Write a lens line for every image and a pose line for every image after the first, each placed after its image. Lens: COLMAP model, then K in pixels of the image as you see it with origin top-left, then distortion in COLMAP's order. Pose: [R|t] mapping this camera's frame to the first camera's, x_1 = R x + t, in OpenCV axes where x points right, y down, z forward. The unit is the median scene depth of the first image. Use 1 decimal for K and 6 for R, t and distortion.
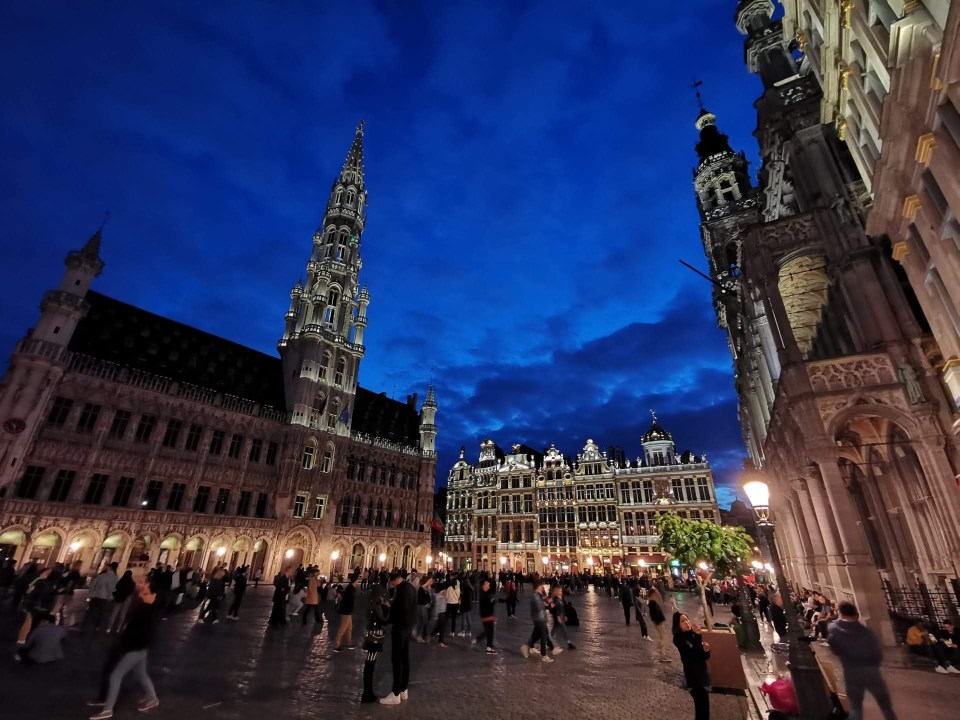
lens RADIAL K [[430.3, 0, 482.5], [0, 430.3, 360.9], [0, 0, 1]] dist [-0.000170, 0.000138]
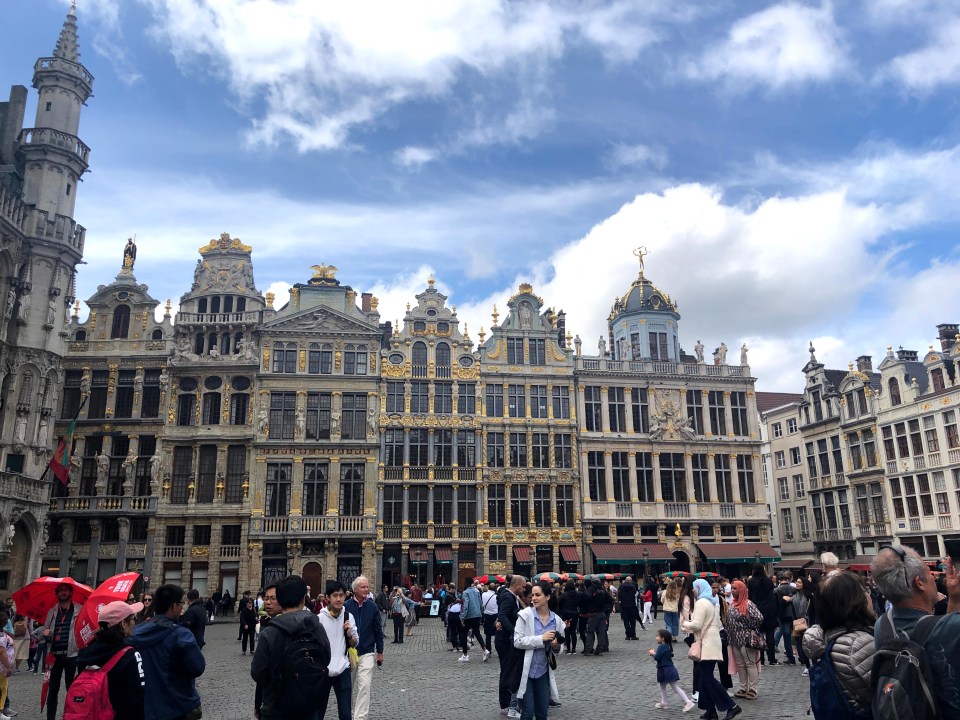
lens RADIAL K [[754.3, 0, 477.9], [0, 754.3, 356.0], [0, 0, 1]] dist [0.055003, -0.045442]
pose [[0.770577, 0.146176, 0.620358, -0.230398], [-0.244433, 0.966696, 0.075837, 0.209001], [-0.588612, -0.210074, 0.780644, 0.445038]]
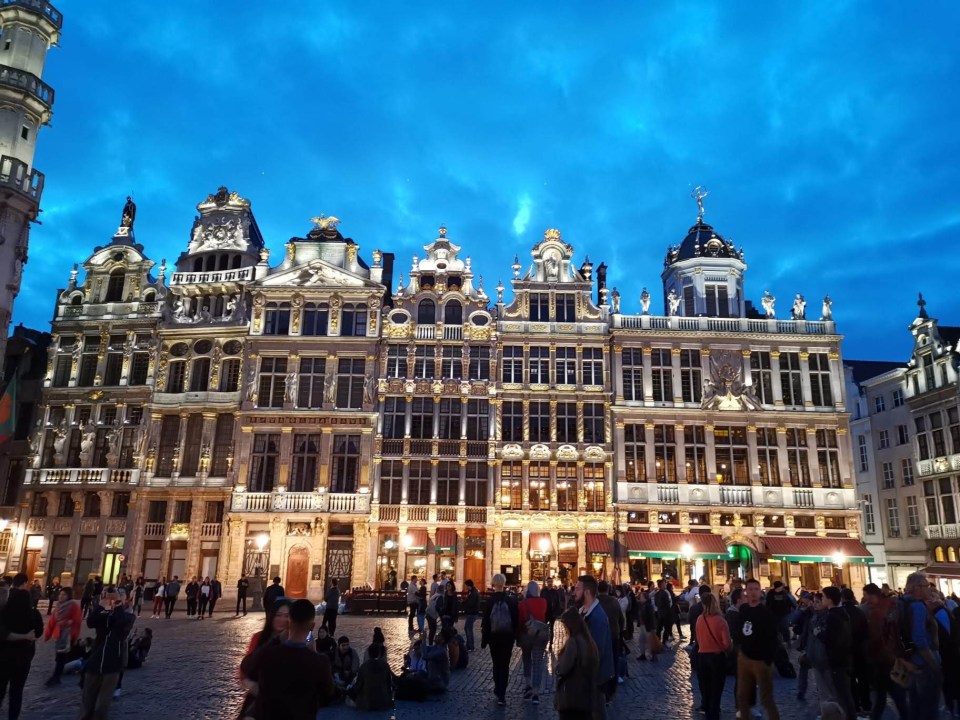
lens RADIAL K [[691.9, 0, 485.6], [0, 691.9, 362.7], [0, 0, 1]] dist [0.058495, -0.017934]
pose [[0.865968, 0.129171, 0.483129, -0.065612], [-0.214721, 0.968524, 0.125921, 0.231397], [-0.451657, -0.212781, 0.866447, 0.502420]]
